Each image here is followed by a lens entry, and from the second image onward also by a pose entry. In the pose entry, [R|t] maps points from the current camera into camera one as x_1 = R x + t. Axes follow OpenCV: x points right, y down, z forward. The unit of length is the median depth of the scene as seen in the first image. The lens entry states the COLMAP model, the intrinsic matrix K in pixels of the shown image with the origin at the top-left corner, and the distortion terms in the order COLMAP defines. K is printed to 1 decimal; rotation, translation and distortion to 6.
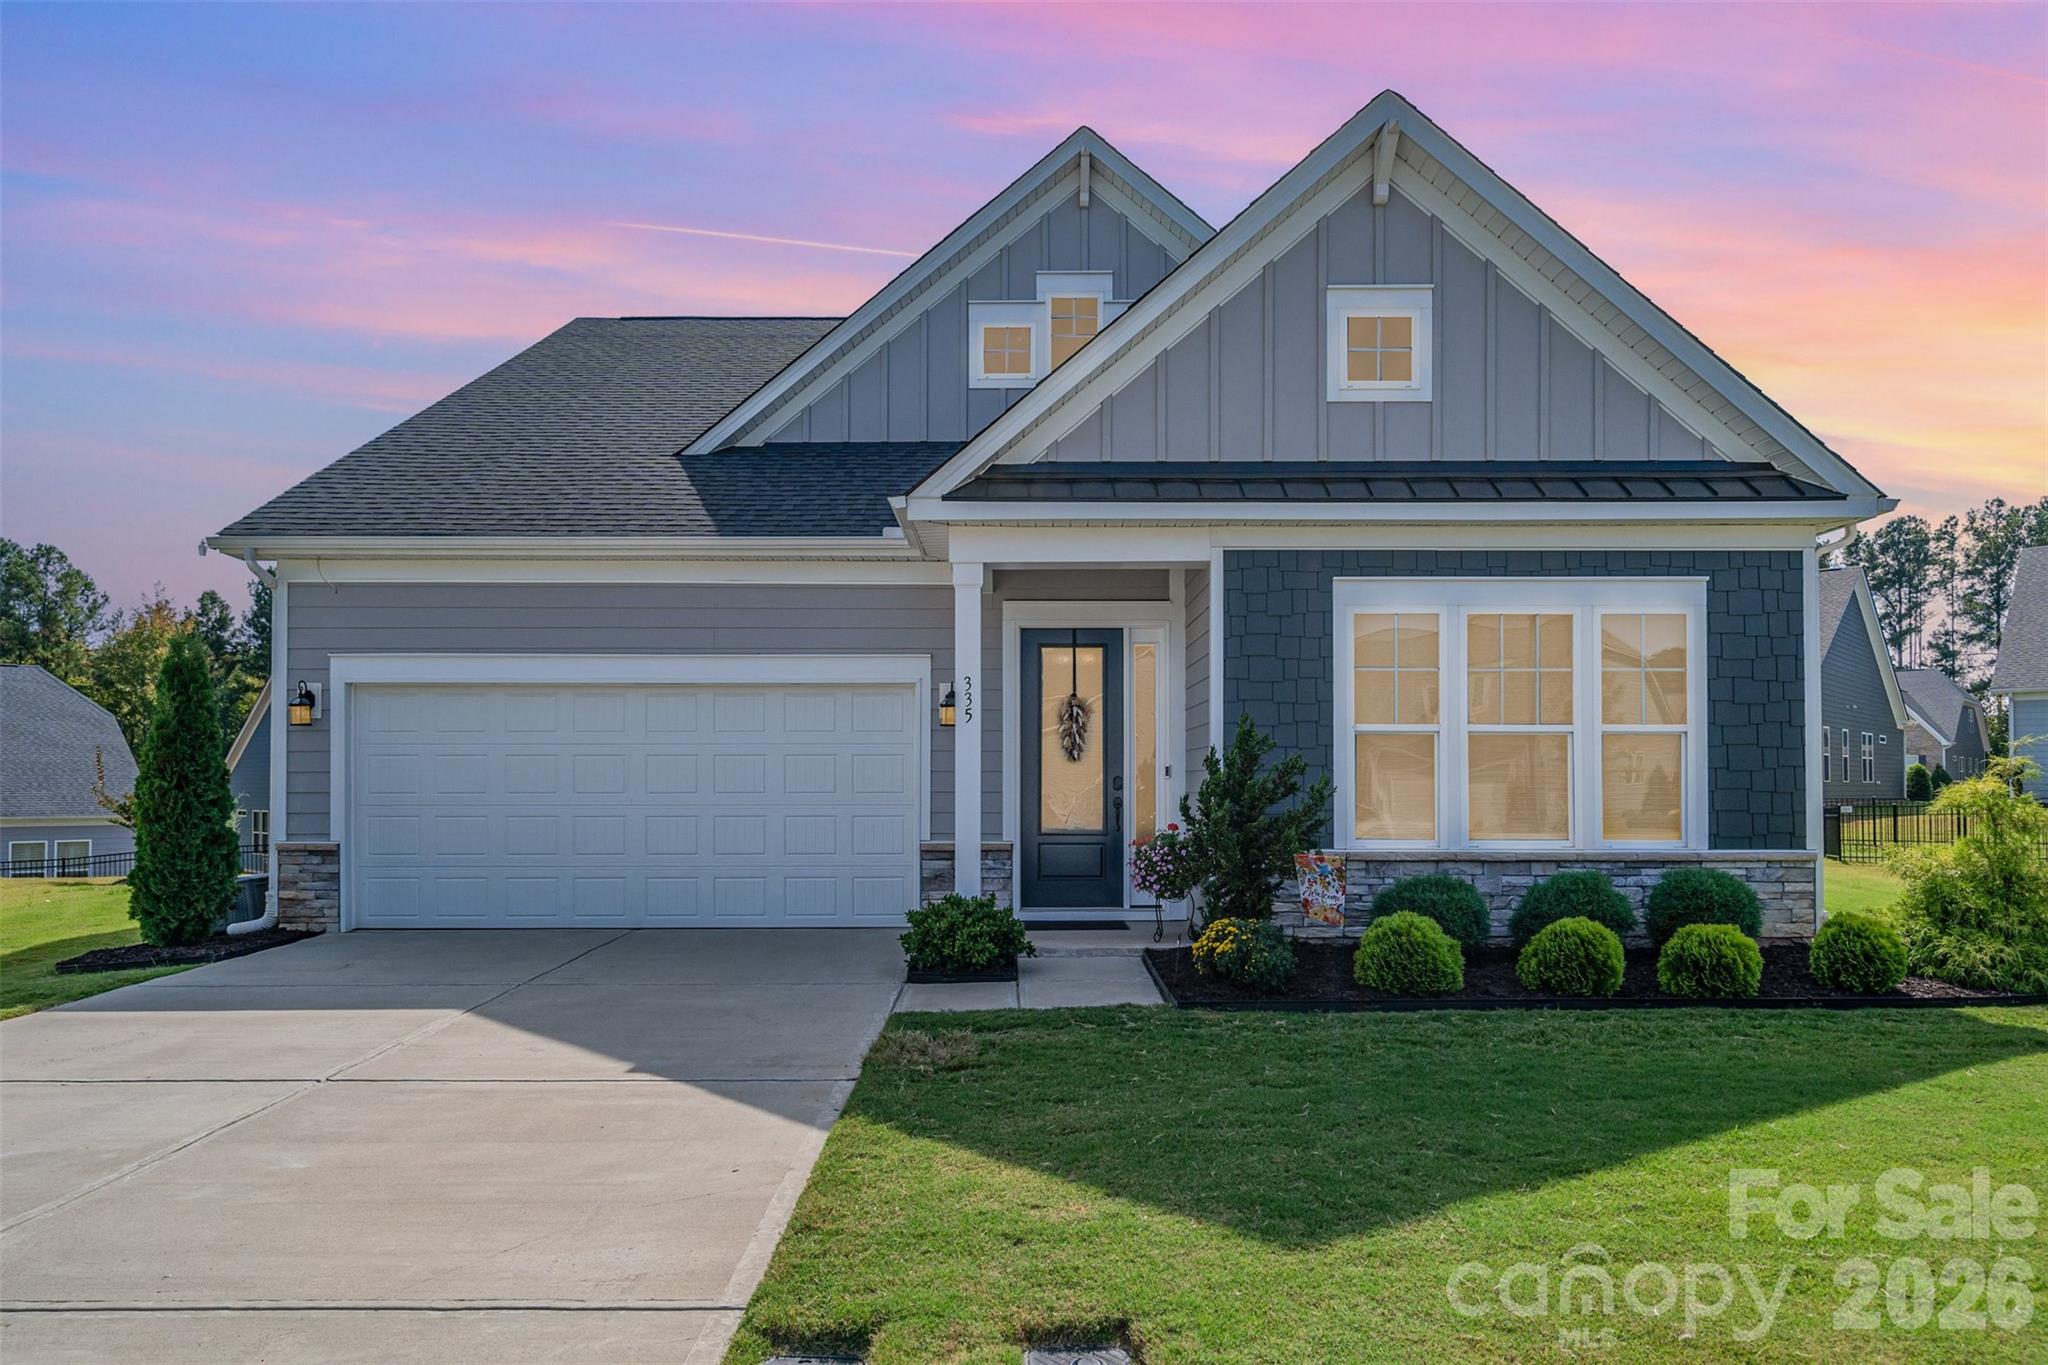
lens RADIAL K [[1229.9, 0, 1024.0], [0, 1229.9, 682.5], [0, 0, 1]] dist [0.003191, -0.000509]
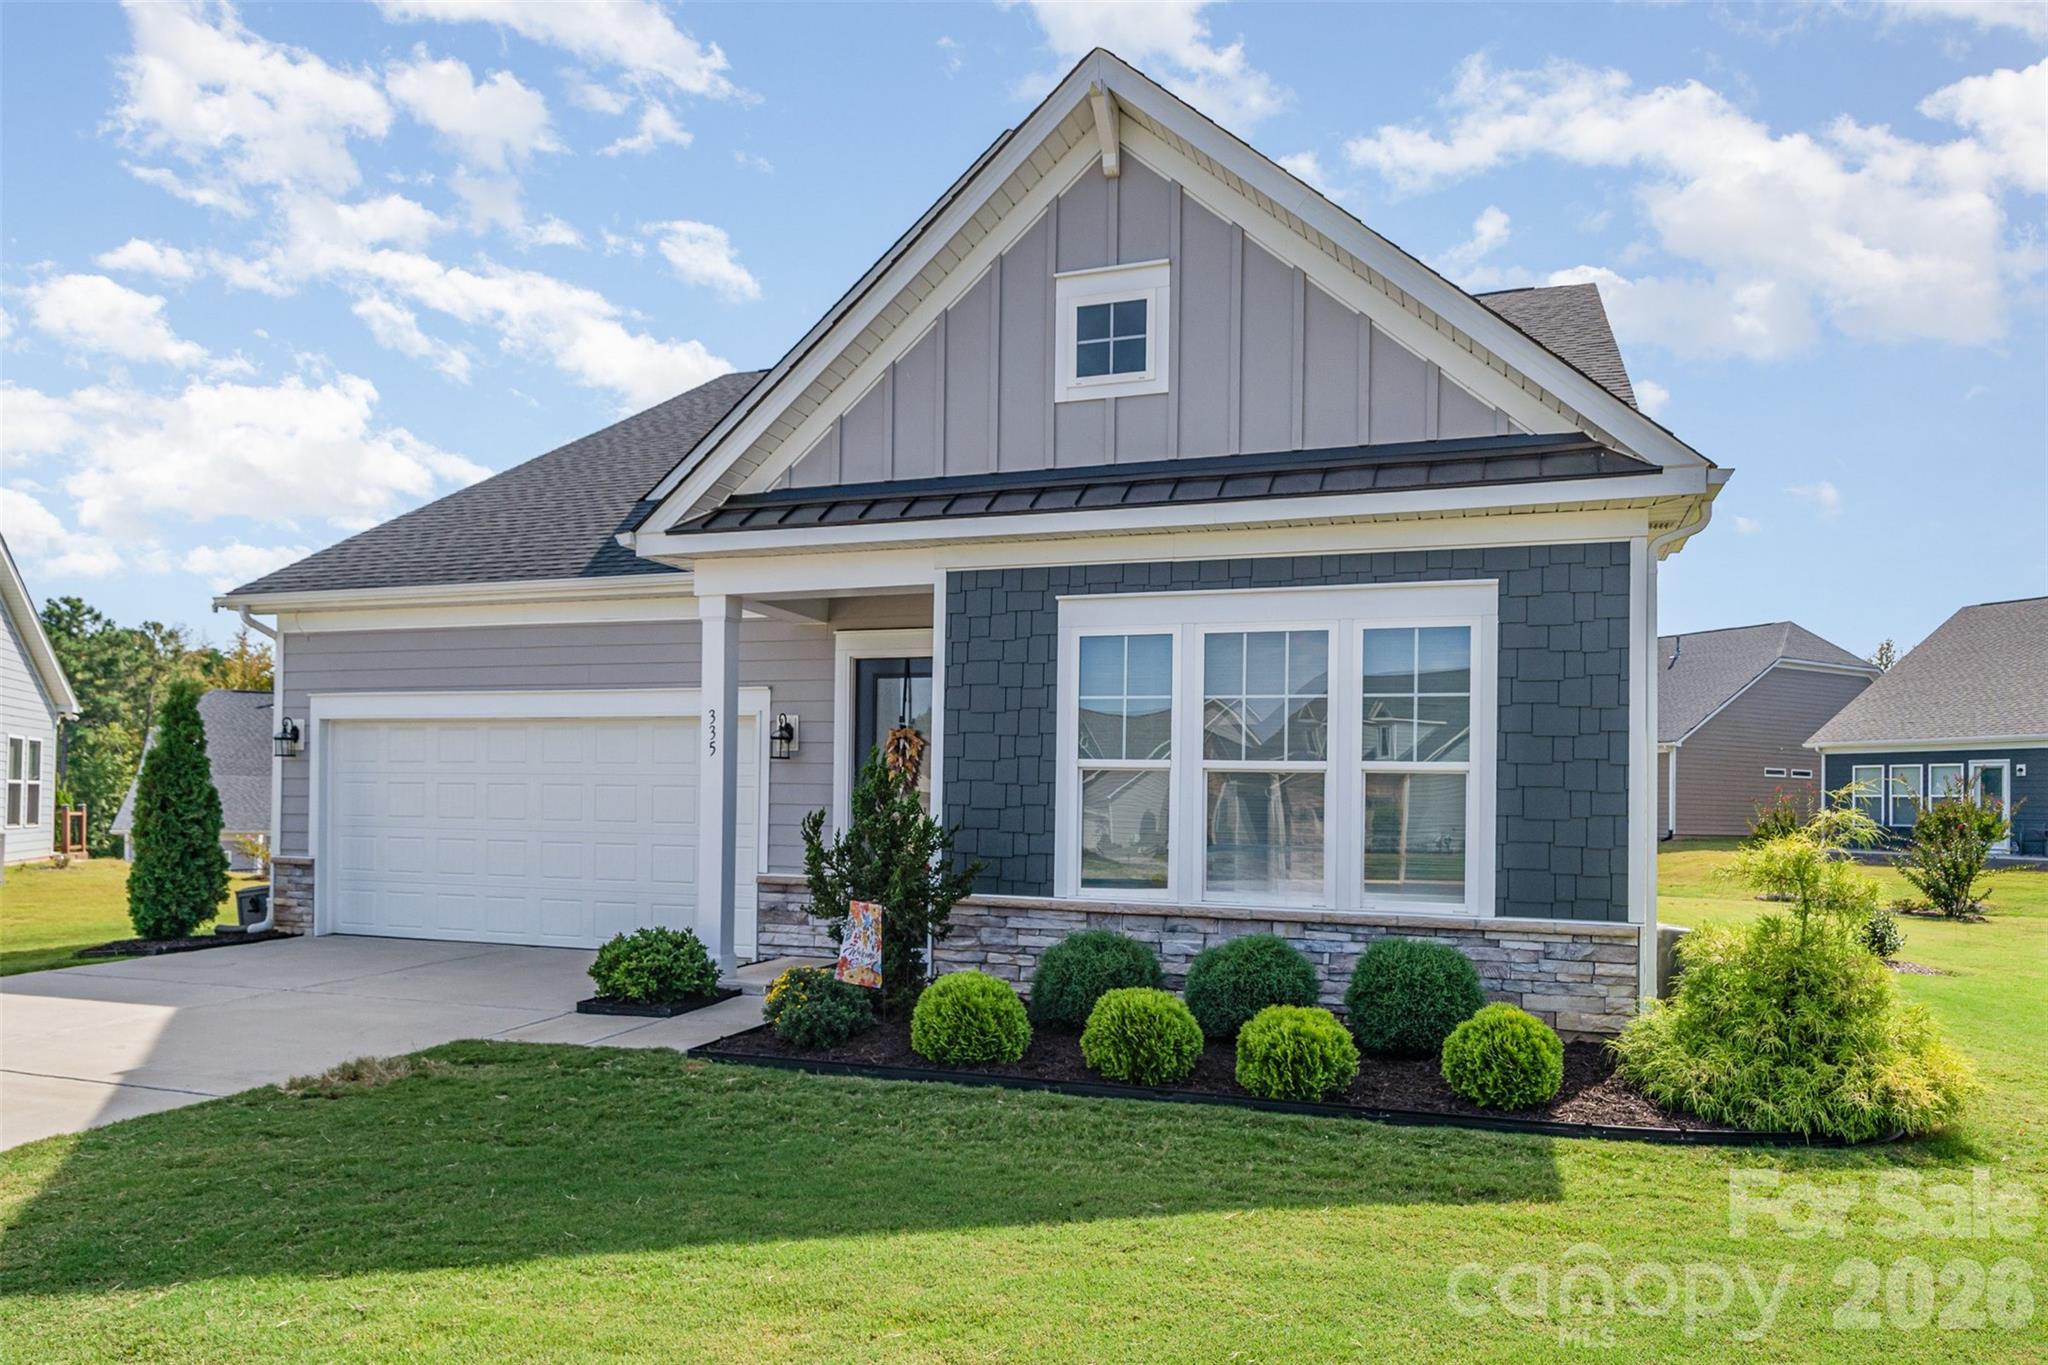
lens RADIAL K [[1249.5, 0, 1024.0], [0, 1249.5, 707.1], [0, 0, 1]] dist [0.004171, -0.000353]
pose [[0.948141, -0.008758, -0.317729, 0.516962], [0.008177, 0.999962, -0.003162, -0.001799], [0.317744, 0.000400, 0.948176, 0.120967]]
